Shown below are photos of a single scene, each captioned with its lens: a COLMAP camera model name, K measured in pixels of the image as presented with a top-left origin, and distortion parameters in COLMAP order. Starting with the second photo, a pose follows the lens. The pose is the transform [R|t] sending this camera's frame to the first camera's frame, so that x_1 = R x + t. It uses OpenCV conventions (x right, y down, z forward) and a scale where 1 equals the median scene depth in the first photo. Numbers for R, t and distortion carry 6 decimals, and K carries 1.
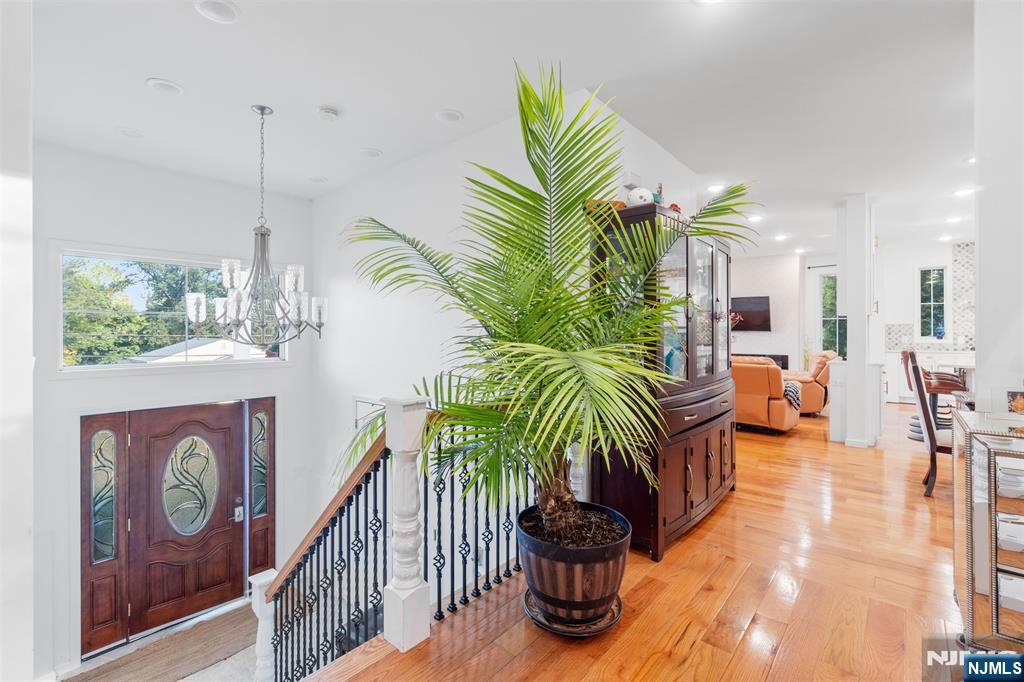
lens RADIAL K [[455.4, 0, 512.6], [0, 455.4, 332.0], [0, 0, 1]] dist [-0.001386, -0.000139]
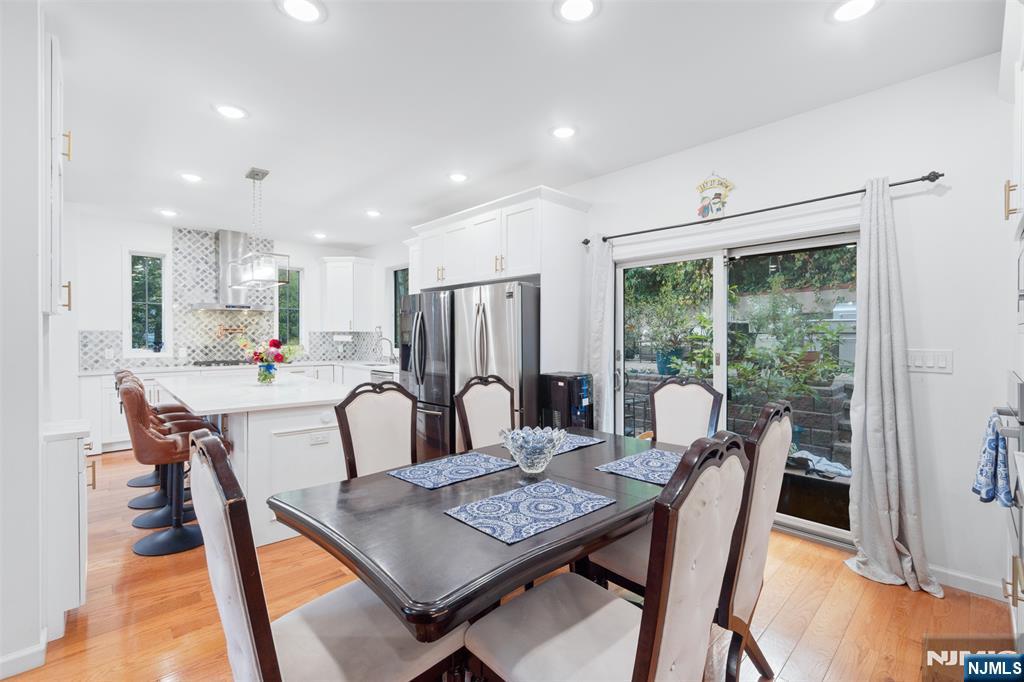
lens RADIAL K [[452.0, 0, 513.1], [0, 452.0, 337.7], [0, 0, 1]] dist [-0.001034, -0.000095]
pose [[0.107484, -0.001719, 0.994205, 0.269946], [0.000034, 0.999999, 0.001725, -0.008694], [-0.994207, -0.000152, 0.107484, 0.343741]]
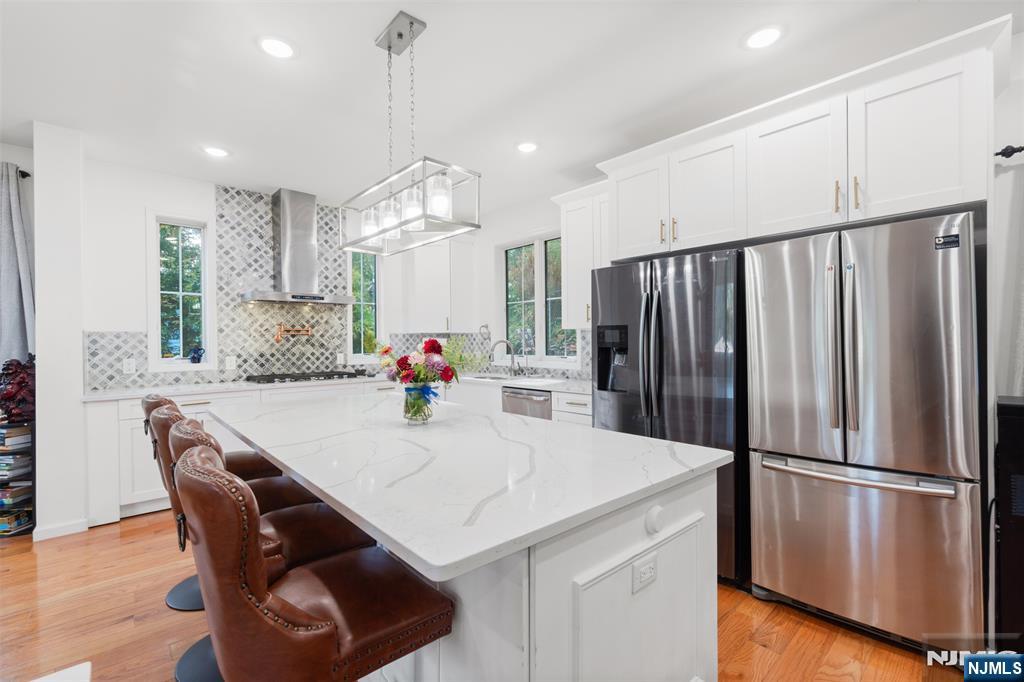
lens RADIAL K [[454.2, 0, 514.2], [0, 454.2, 343.5], [0, 0, 1]] dist [-0.002708, -0.000189]
pose [[0.125365, -0.001748, 0.992109, 0.470356], [0.008683, 0.999962, 0.000665, -0.003330], [-0.992073, 0.008531, 0.125375, 0.572727]]
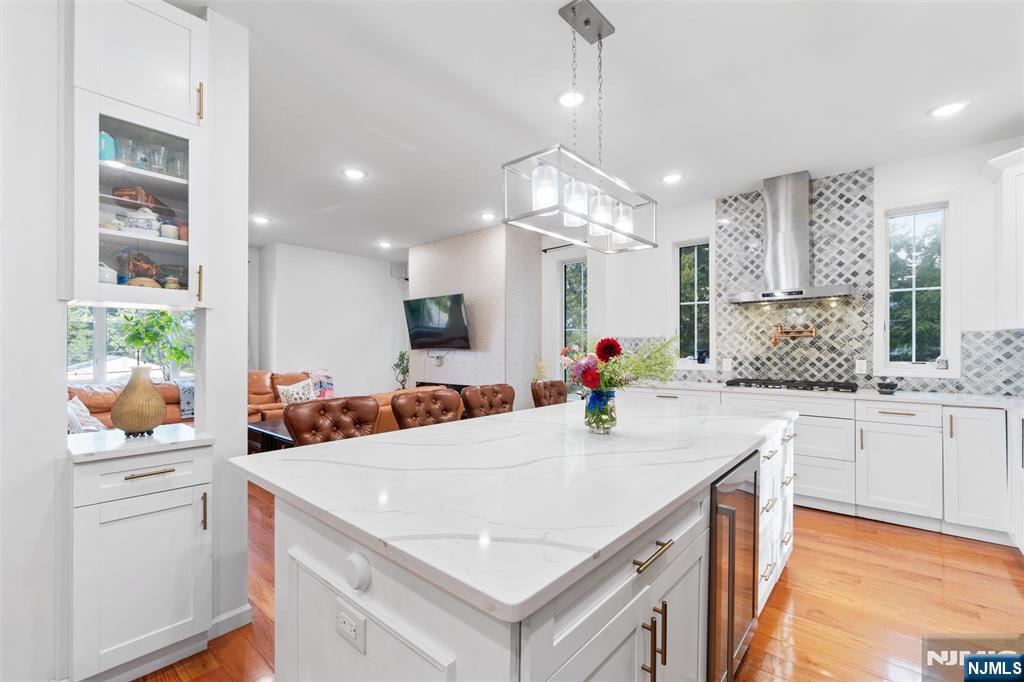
lens RADIAL K [[446.0, 0, 508.2], [0, 446.0, 346.9], [0, 0, 1]] dist [-0.002595, 0.000038]
pose [[0.999958, 0.002275, -0.008910, 0.691048], [-0.002311, 0.999989, -0.003998, -0.002305], [0.008900, 0.004019, 0.999952, 0.420709]]
